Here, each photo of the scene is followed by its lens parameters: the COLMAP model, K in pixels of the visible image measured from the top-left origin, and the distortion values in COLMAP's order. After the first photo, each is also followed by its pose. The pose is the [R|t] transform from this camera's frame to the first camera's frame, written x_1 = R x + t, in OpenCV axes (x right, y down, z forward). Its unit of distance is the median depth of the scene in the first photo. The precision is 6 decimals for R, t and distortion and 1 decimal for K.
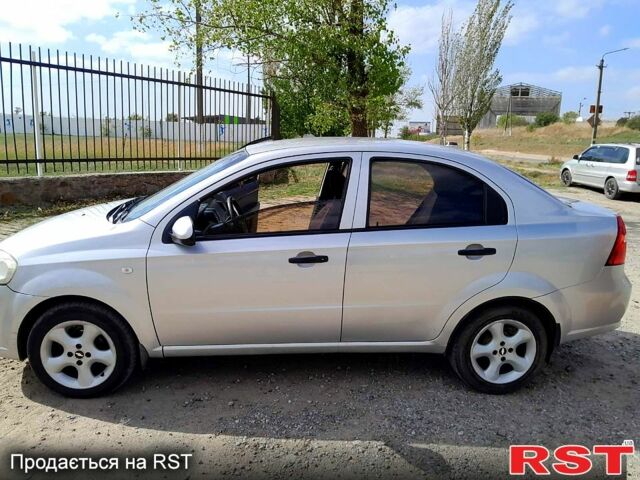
lens RADIAL K [[504.7, 0, 320.0], [0, 504.7, 240.0], [0, 0, 1]] dist [0.062835, -0.138528]
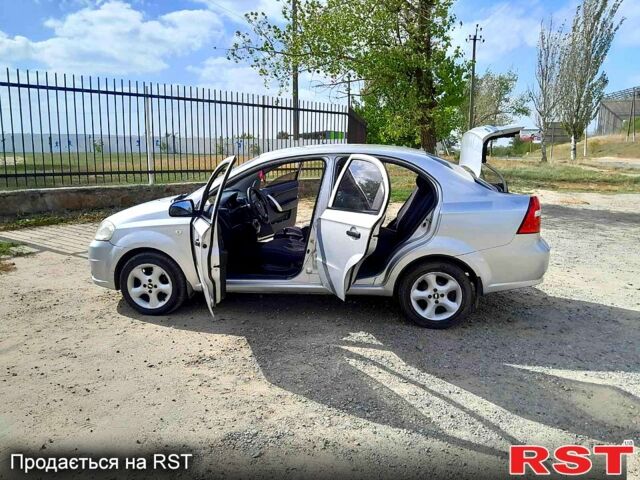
lens RADIAL K [[504.7, 0, 320.0], [0, 504.7, 240.0], [0, 0, 1]] dist [0.062835, -0.138528]
pose [[0.978066, 0.006499, -0.208193, 0.138209], [-0.011872, 0.999628, -0.024571, 0.043424], [0.207956, 0.026504, 0.977779, -0.162552]]
